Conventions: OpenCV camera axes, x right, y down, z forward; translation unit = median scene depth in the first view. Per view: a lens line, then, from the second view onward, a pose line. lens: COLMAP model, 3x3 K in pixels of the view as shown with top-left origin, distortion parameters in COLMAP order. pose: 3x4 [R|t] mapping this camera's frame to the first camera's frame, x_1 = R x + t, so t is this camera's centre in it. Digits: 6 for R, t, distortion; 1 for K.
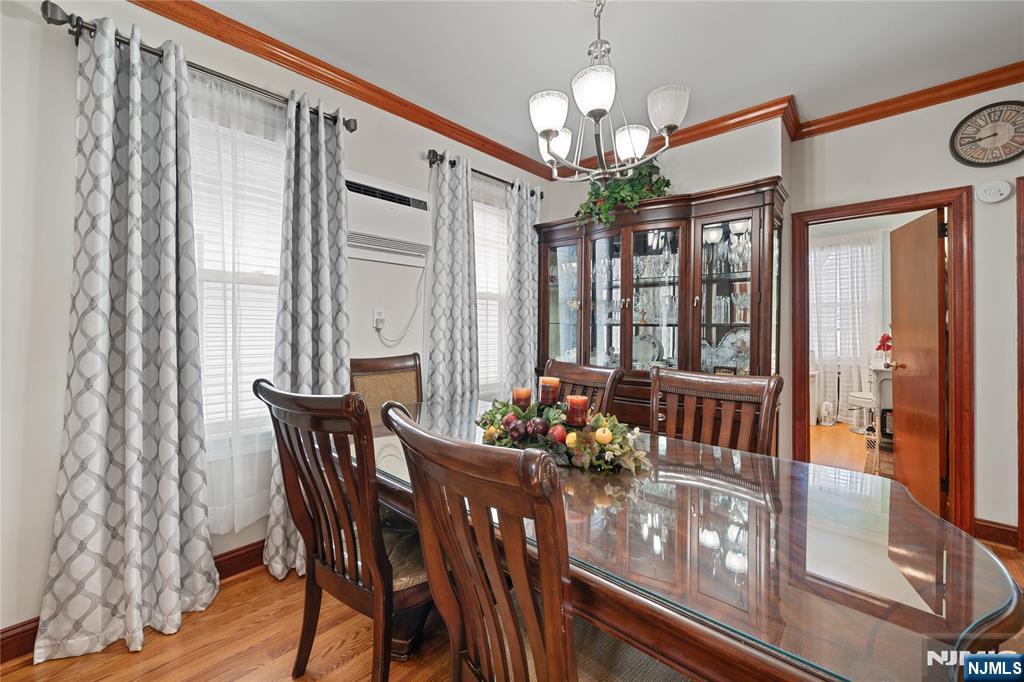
lens RADIAL K [[410.1, 0, 508.9], [0, 410.1, 333.0], [0, 0, 1]] dist [-0.003795, -0.000249]
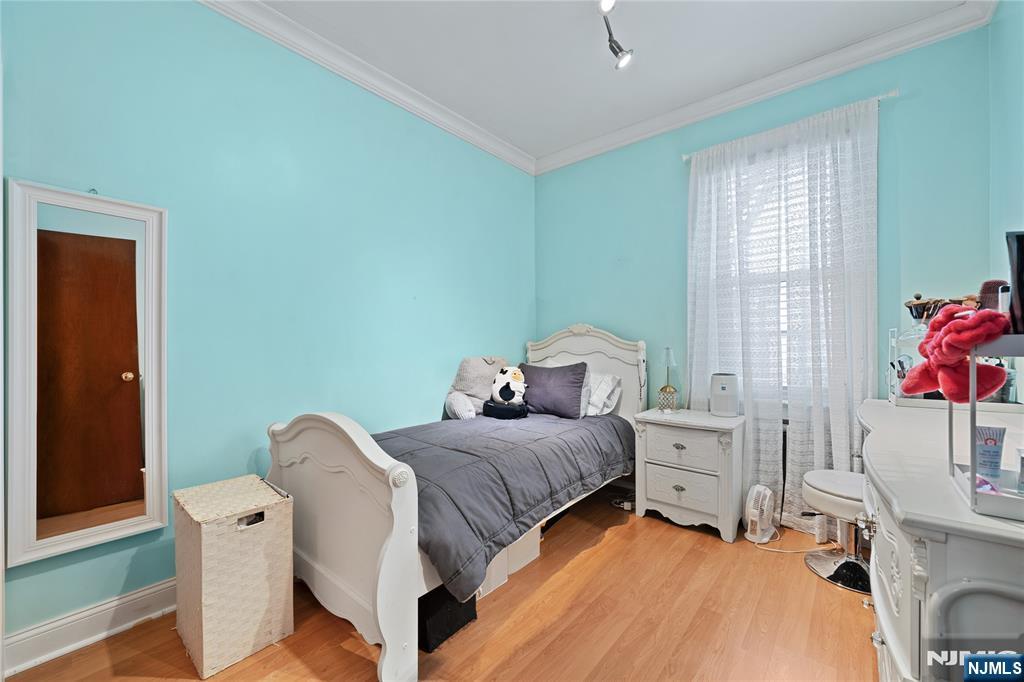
lens RADIAL K [[410.1, 0, 513.9], [0, 410.1, 344.5], [0, 0, 1]] dist [-0.003795, -0.000249]
pose [[0.998066, 0.000362, 0.062155, 0.472051], [-0.000357, 1.000000, -0.000091, 0.009745], [-0.062155, 0.000069, 0.998067, 0.556586]]
